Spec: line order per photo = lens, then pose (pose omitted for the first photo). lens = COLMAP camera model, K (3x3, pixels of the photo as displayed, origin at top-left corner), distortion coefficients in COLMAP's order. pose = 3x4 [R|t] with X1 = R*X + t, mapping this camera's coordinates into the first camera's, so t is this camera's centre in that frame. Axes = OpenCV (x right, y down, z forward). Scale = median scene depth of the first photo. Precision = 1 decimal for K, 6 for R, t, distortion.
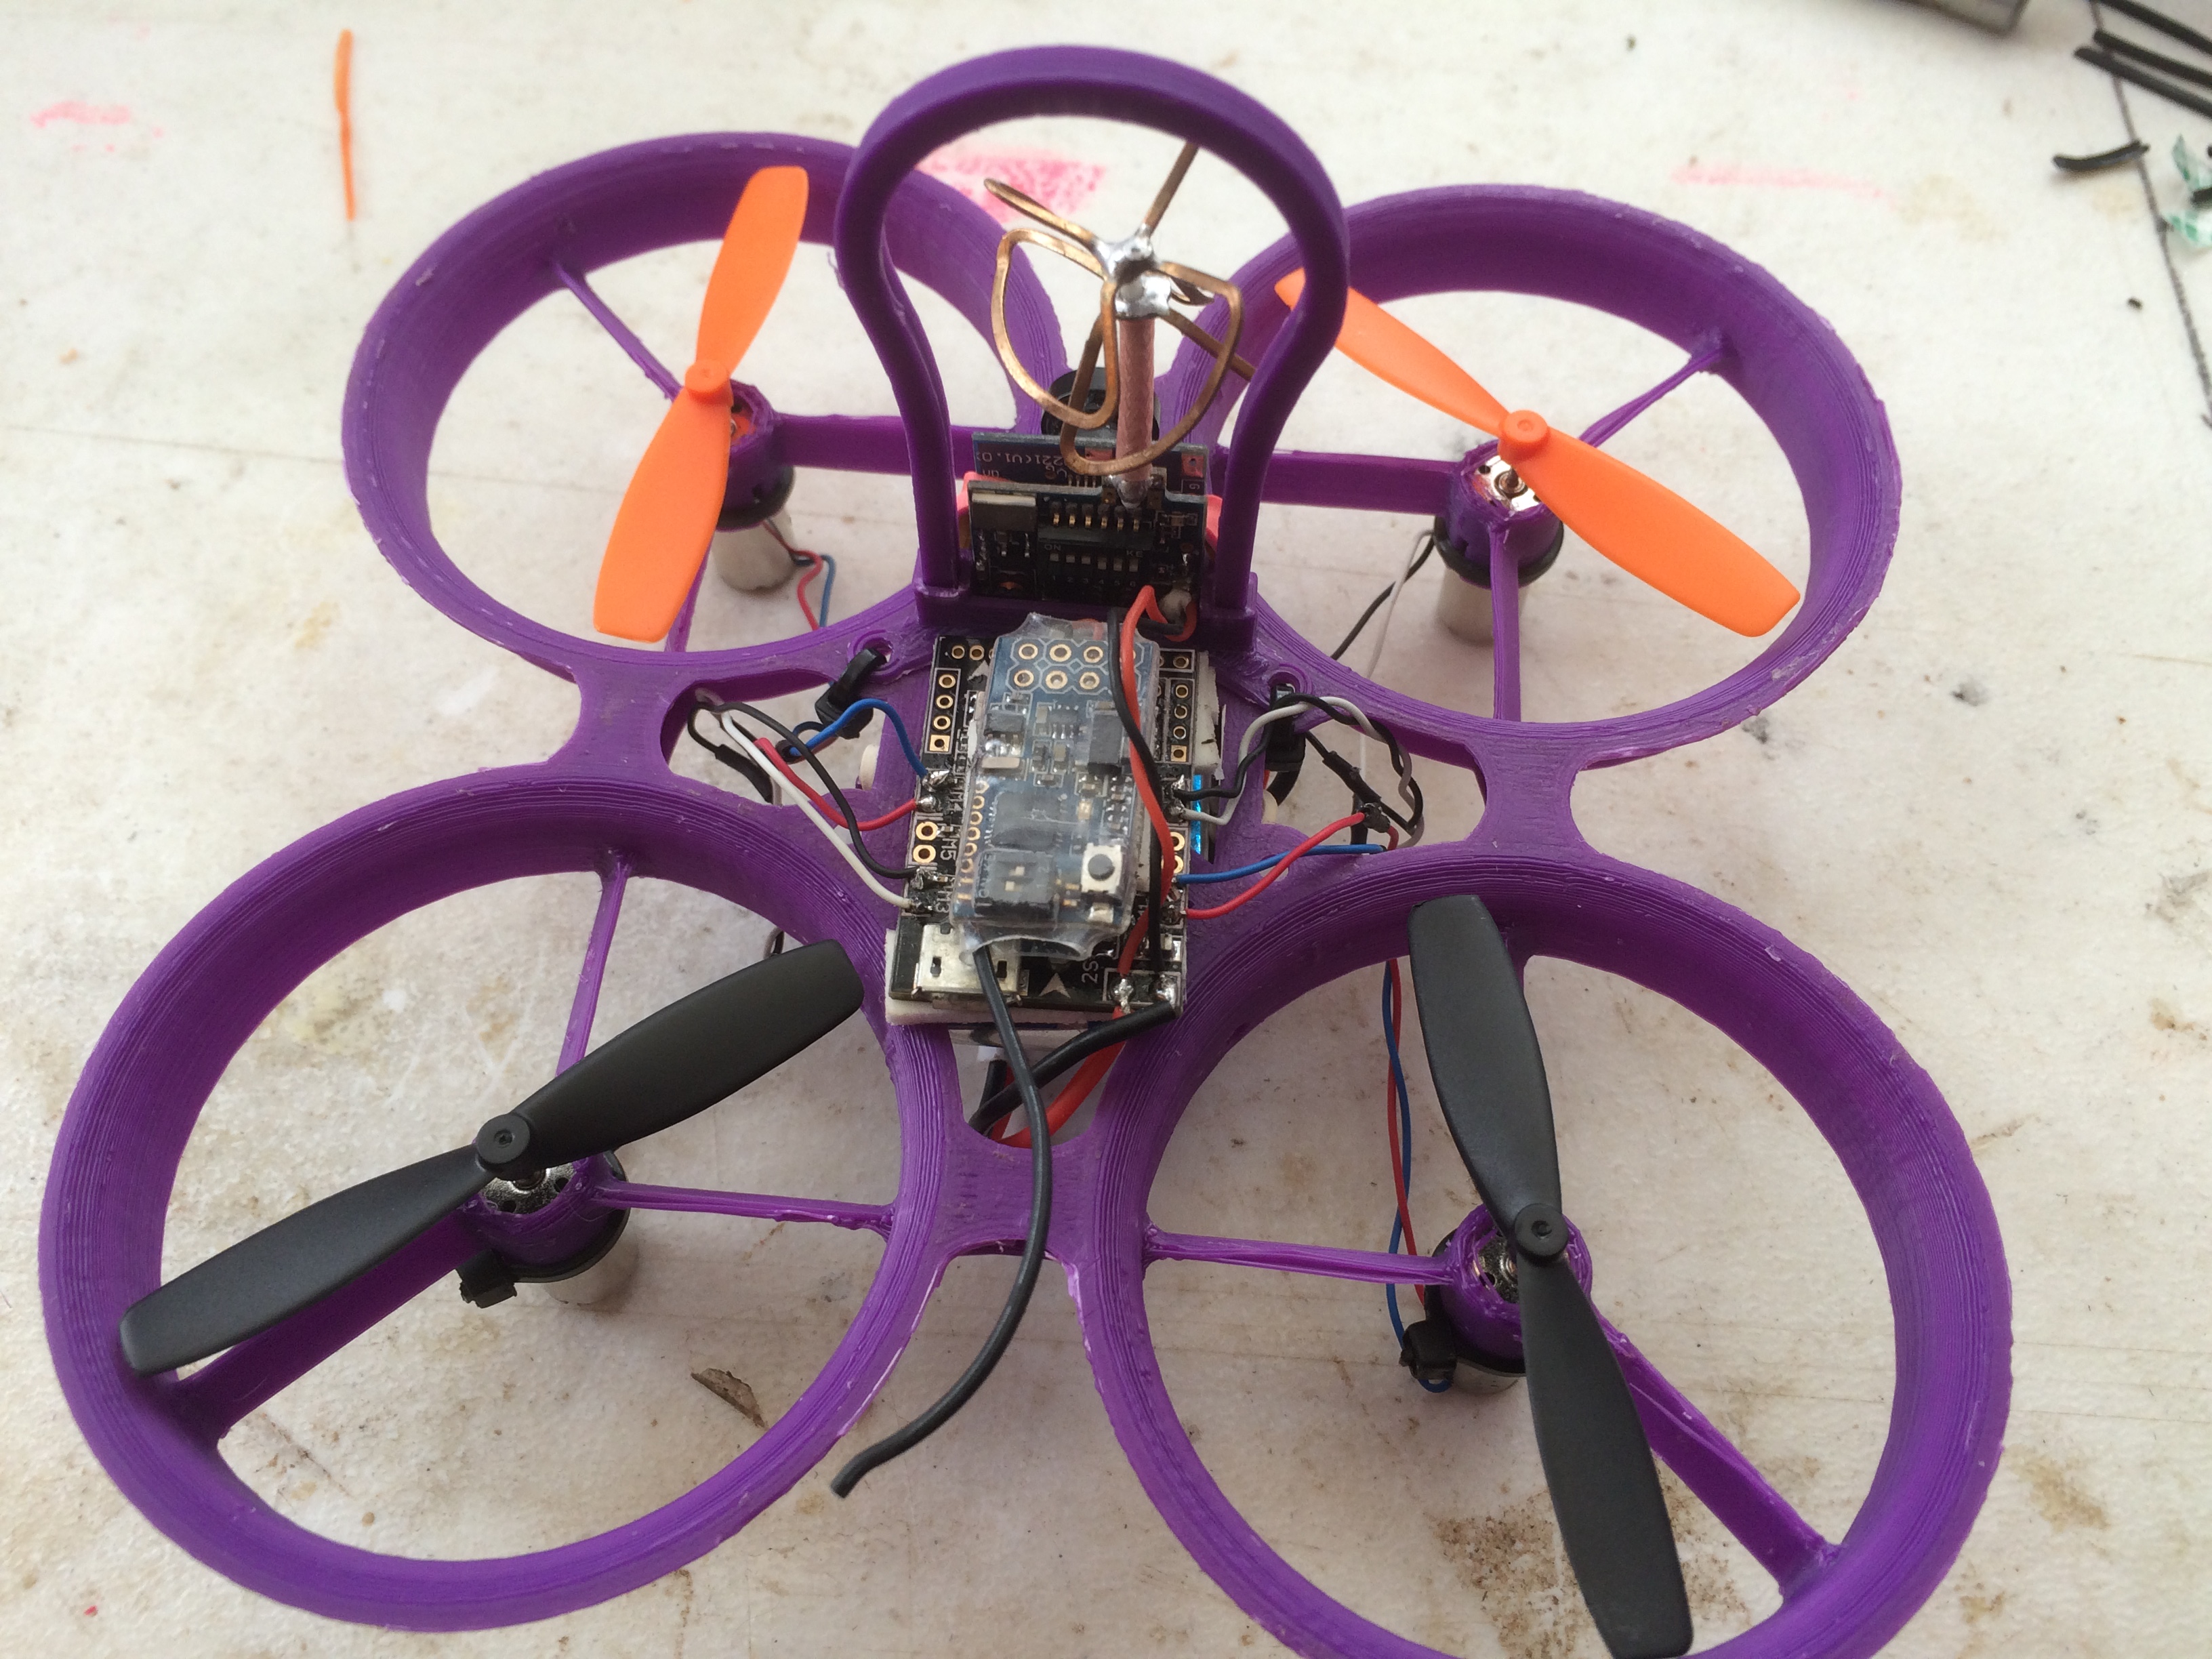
lens RADIAL K [[1923.9, 0, 1106.7], [0, 1923.9, 822.0], [0, 0, 1]] dist [0.043526, -0.111712]
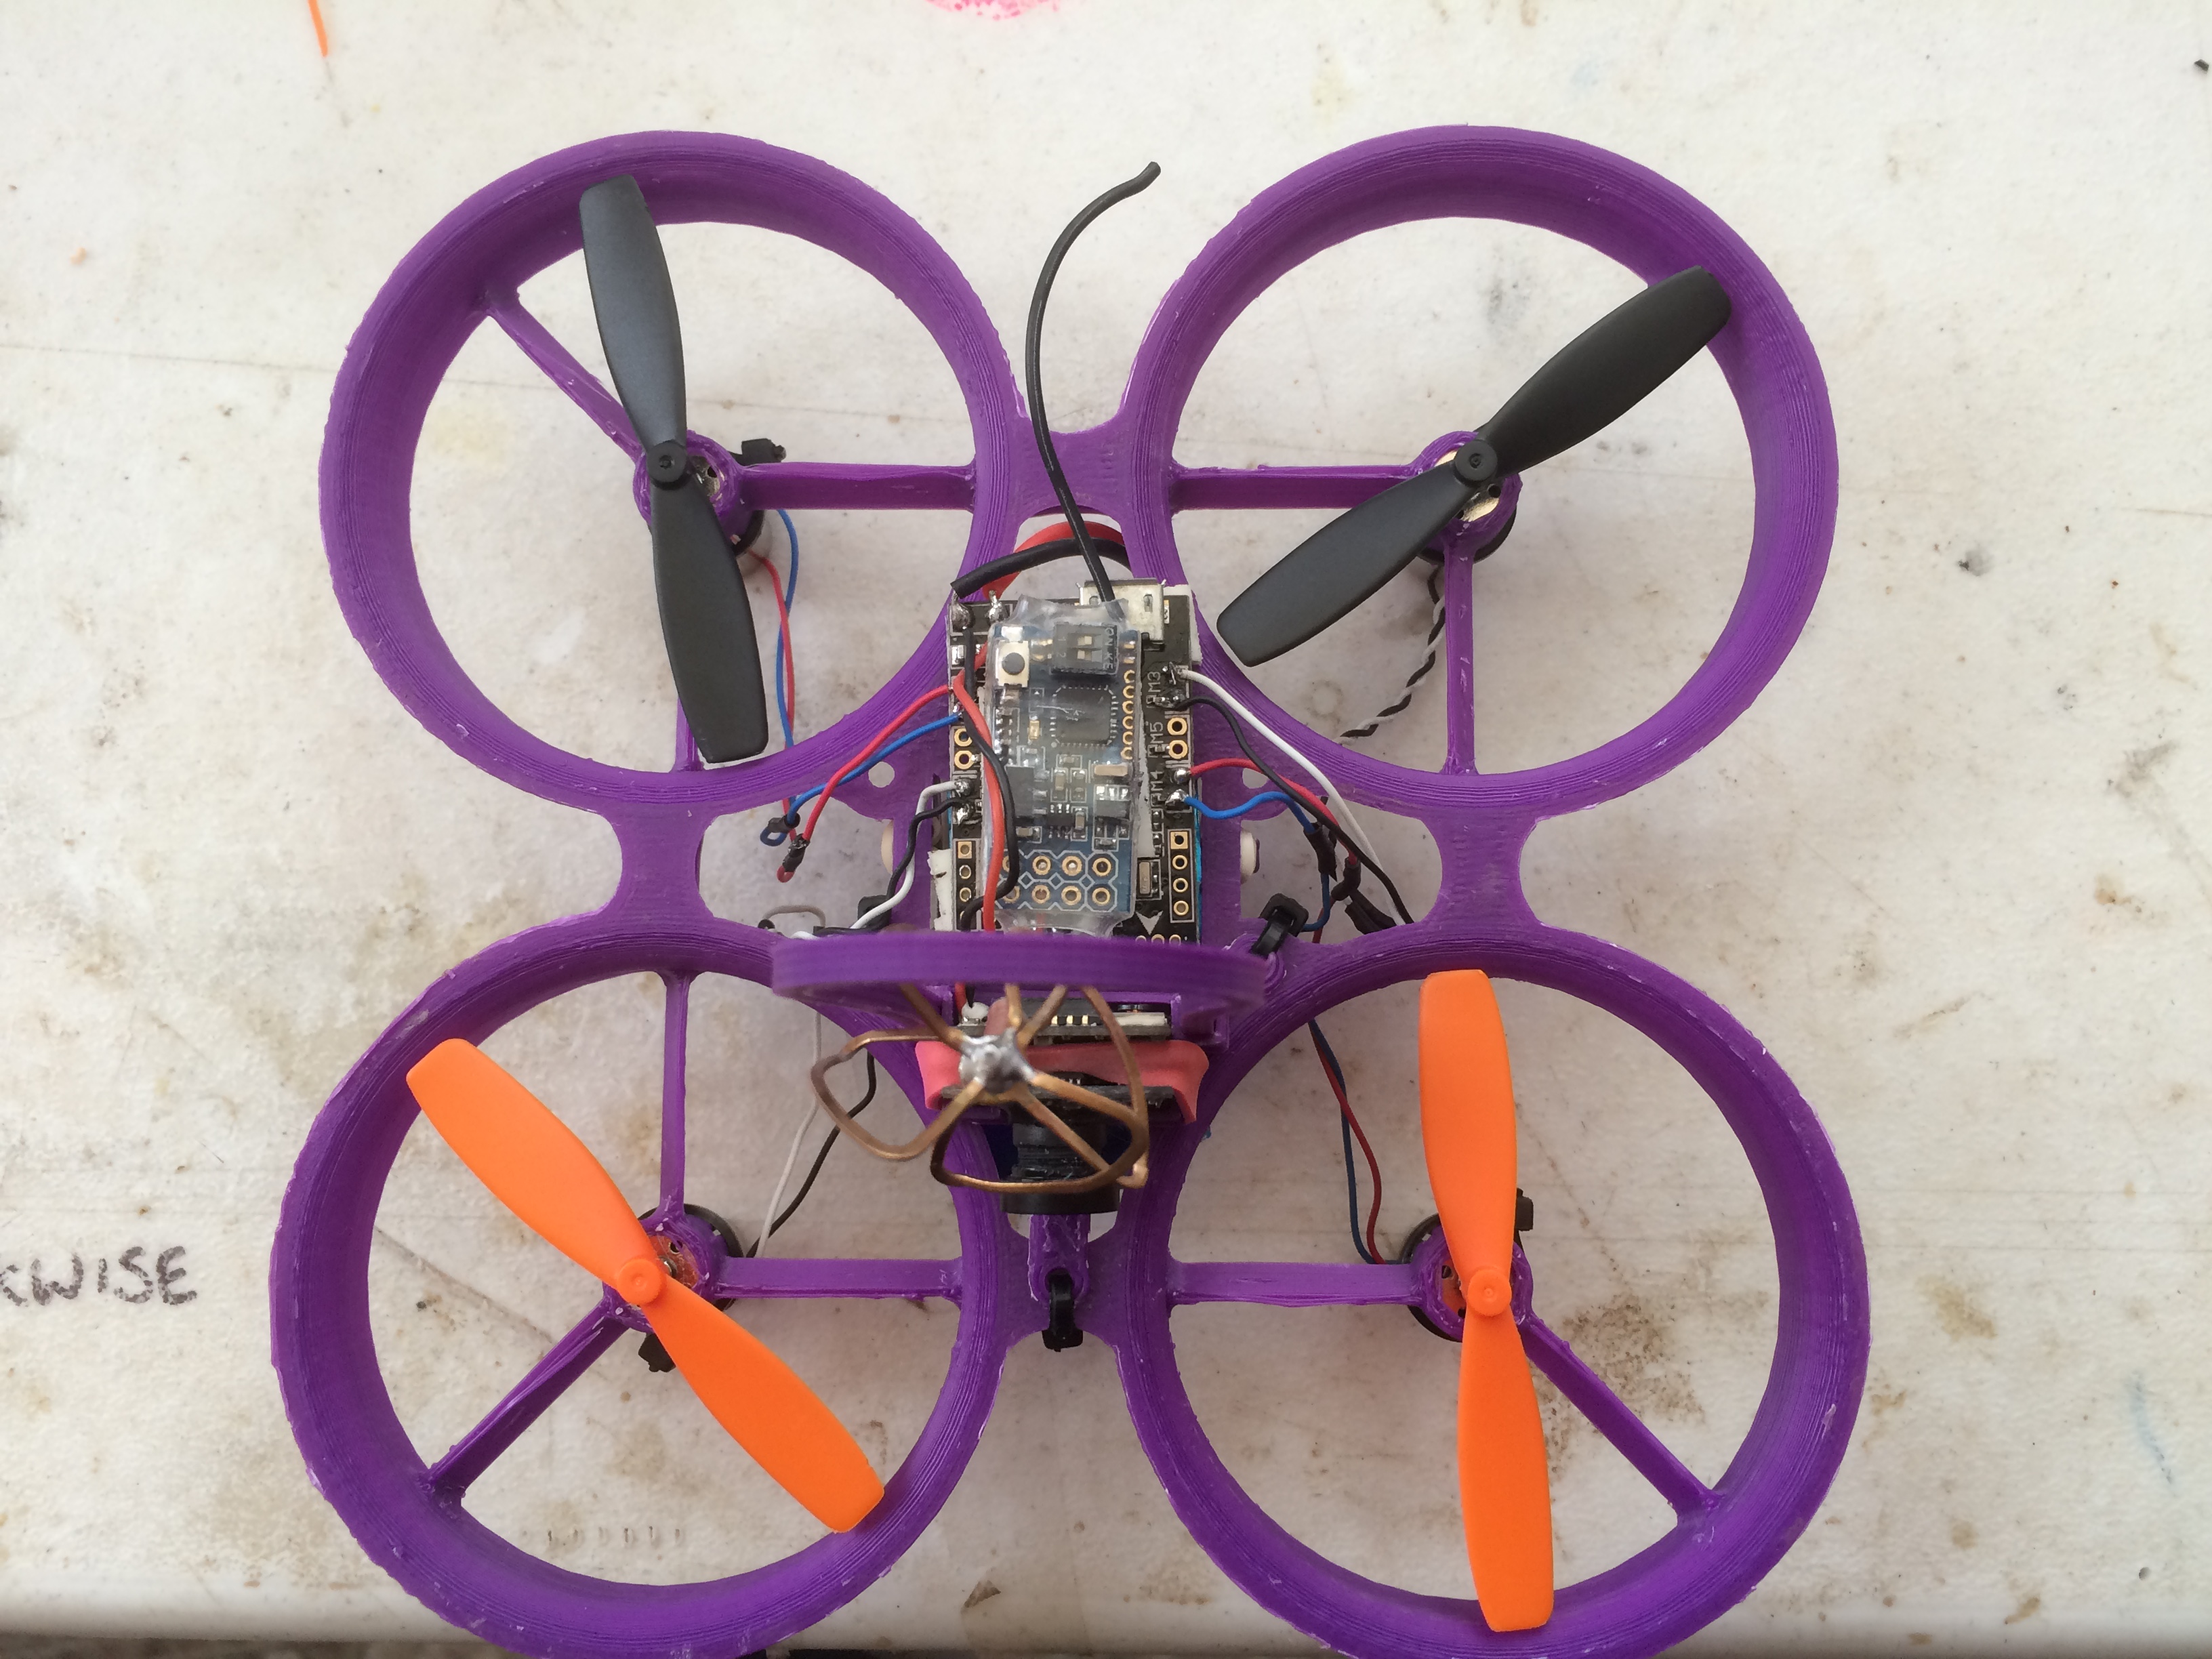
lens RADIAL K [[1923.9, 0, 1105.7], [0, 1923.9, 815.6], [0, 0, 1]] dist [0.043526, -0.111712]
pose [[0.998395, -0.055142, -0.012929, -0.024914], [0.055799, 0.918505, 0.391454, -0.428988], [-0.009711, -0.391547, 0.920107, -0.025016]]
